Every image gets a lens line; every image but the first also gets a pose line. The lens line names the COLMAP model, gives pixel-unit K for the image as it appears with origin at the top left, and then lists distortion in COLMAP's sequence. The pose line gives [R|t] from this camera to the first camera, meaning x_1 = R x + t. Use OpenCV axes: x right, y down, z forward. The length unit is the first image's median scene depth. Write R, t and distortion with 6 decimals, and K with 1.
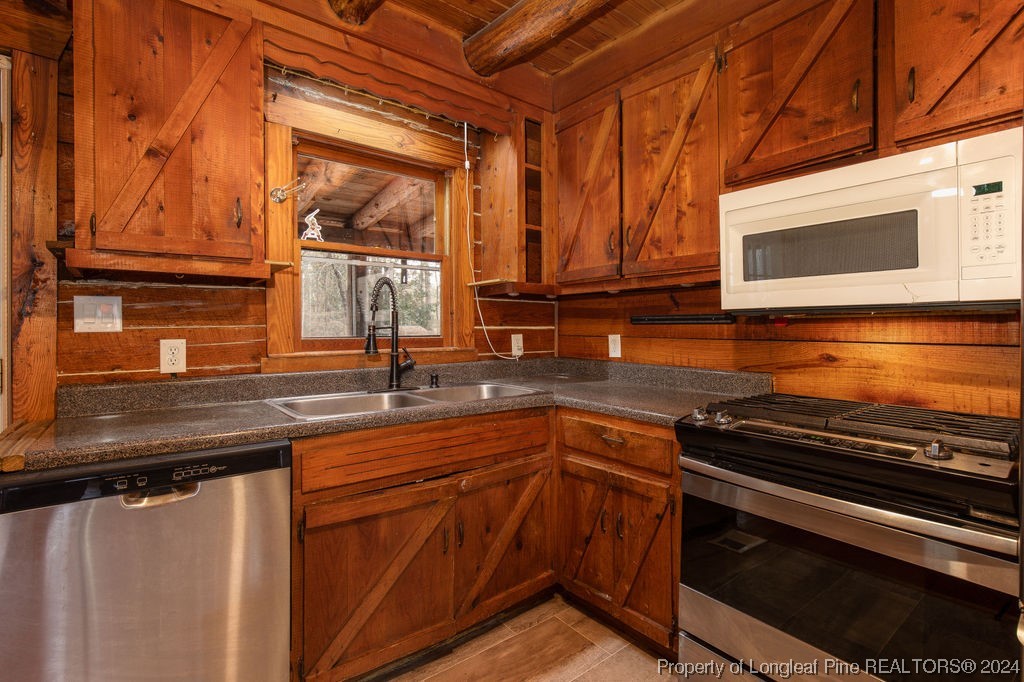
lens RADIAL K [[478.5, 0, 511.2], [0, 478.5, 330.1], [0, 0, 1]] dist [-0.004571, 0.000014]
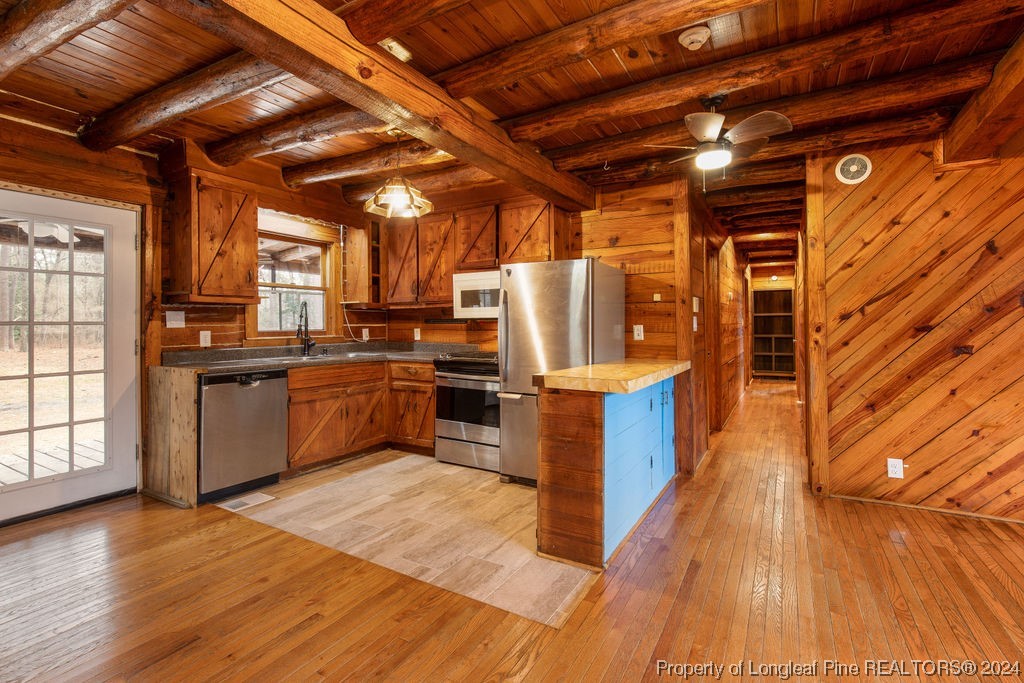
lens RADIAL K [[472.3, 0, 512.2], [0, 472.3, 324.2], [0, 0, 1]] dist [-0.000211, 0.000323]
pose [[0.934358, -0.001021, 0.356335, -0.163812], [0.003570, 0.999973, -0.006495, 0.006679], [-0.356318, 0.007341, 0.934336, -1.390056]]
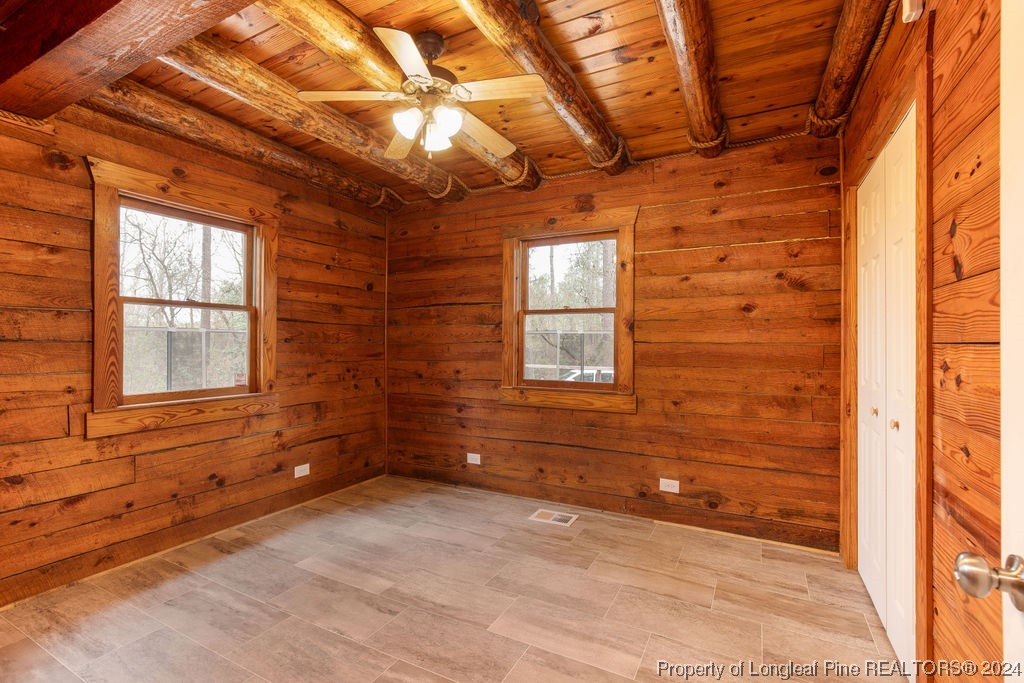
lens RADIAL K [[470.1, 0, 512.0], [0, 470.1, 341.5], [0, 0, 1]] dist [-0.001231, -0.000049]
pose [[0.406390, 0.000309, -0.913700, 1.302842], [-0.003331, 0.999994, -0.001143, -0.008962], [0.913694, 0.003508, 0.406389, 0.237006]]
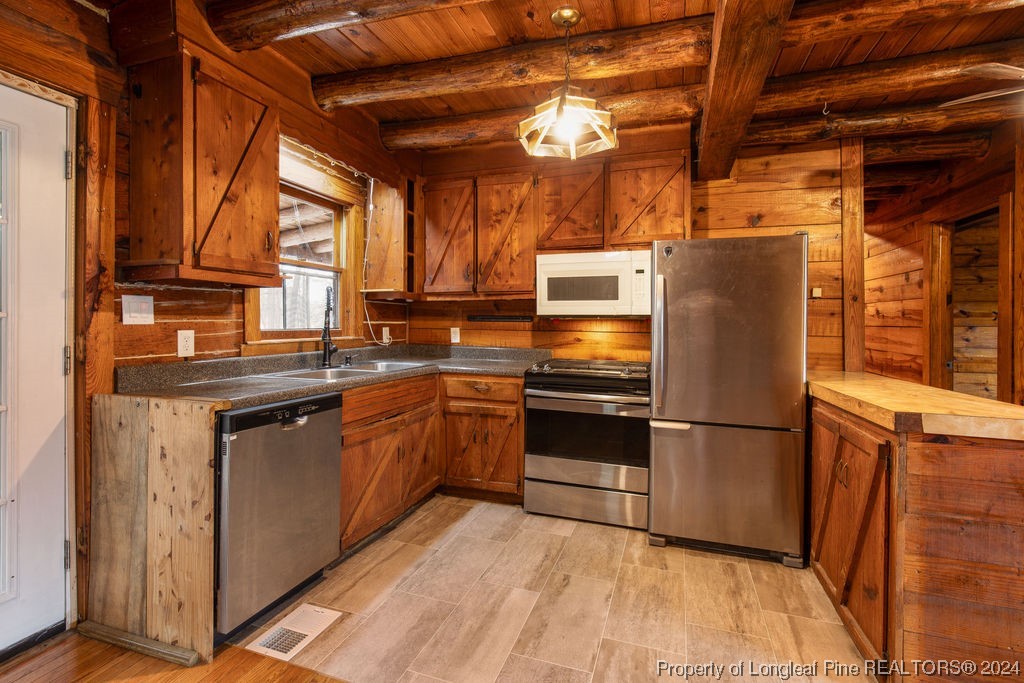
lens RADIAL K [[472.3, 0, 512.2], [0, 472.3, 324.2], [0, 0, 1]] dist [-0.000211, 0.000323]
pose [[0.843292, 0.006671, 0.537414, -0.611566], [-0.006910, 0.999975, -0.001571, -0.001157], [-0.537411, -0.002389, 0.843317, -0.502250]]
